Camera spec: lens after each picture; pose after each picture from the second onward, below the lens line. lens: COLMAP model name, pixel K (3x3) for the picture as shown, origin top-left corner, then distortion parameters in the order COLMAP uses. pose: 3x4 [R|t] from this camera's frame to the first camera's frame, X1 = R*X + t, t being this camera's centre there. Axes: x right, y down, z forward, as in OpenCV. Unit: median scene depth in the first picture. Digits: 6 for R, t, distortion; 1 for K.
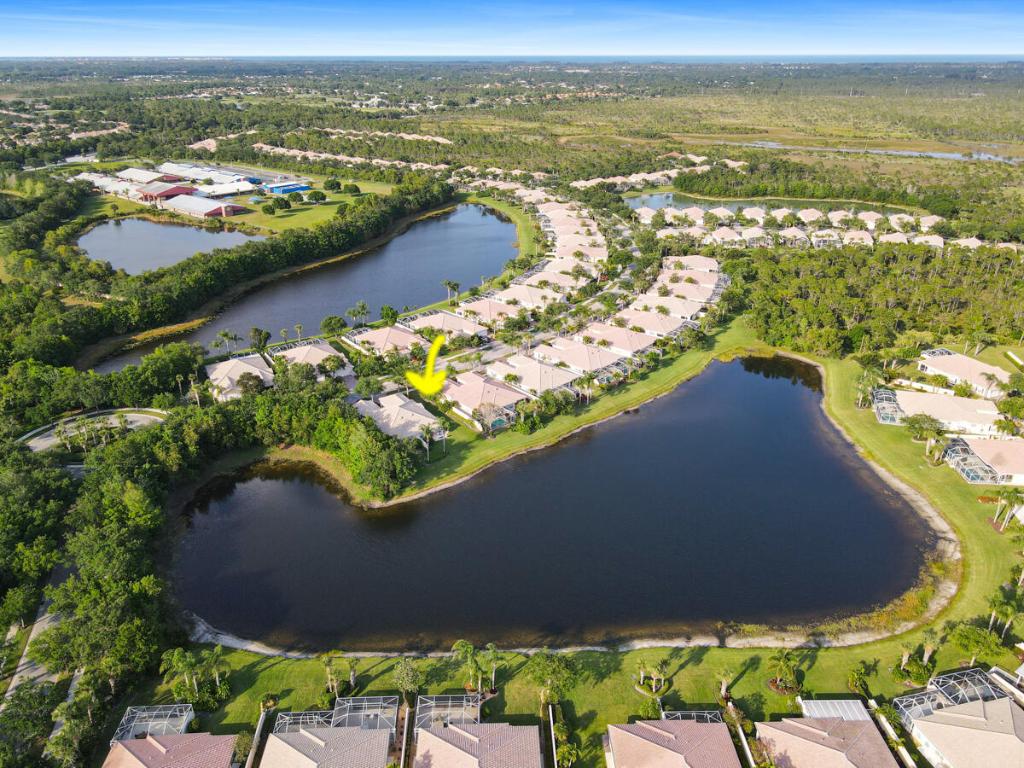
lens RADIAL K [[705.0, 0, 512.0], [0, 705.0, 384.0], [0, 0, 1]] dist [0.010200, 0.000853]
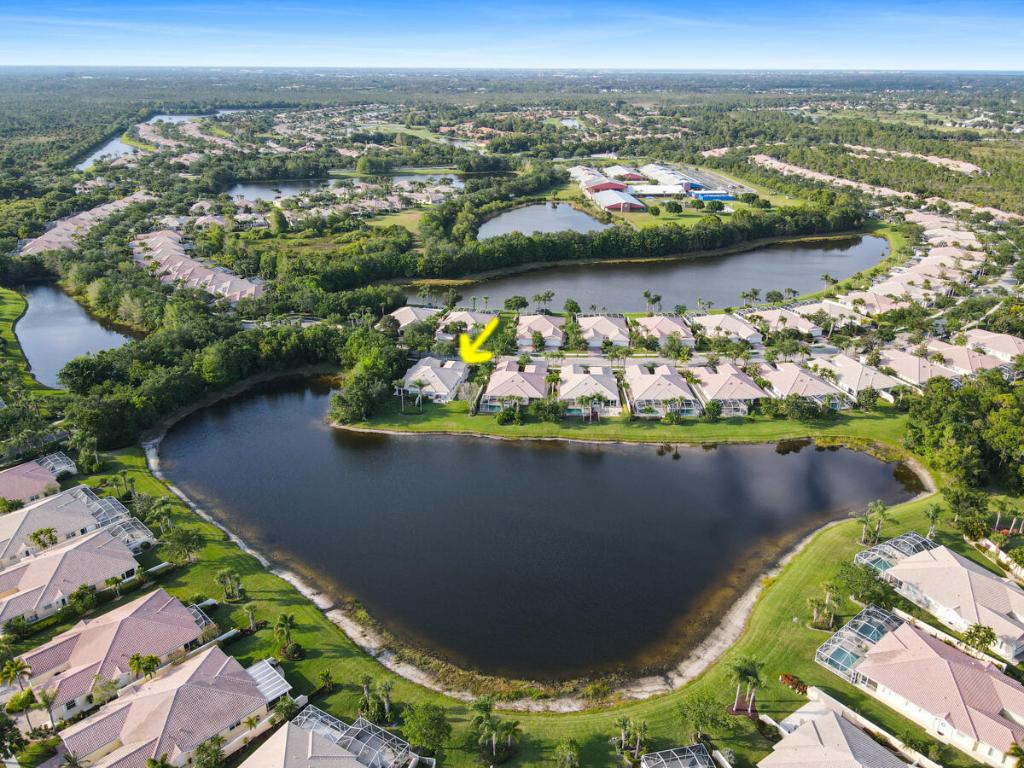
lens RADIAL K [[756.2, 0, 536.4], [0, 756.2, 369.4], [0, 0, 1]] dist [0.027346, -0.000238]
pose [[0.718695, 0.263273, -0.643556, 0.626560], [-0.300162, 0.952337, 0.054385, -0.066794], [0.627200, 0.154085, 0.763464, 0.156332]]
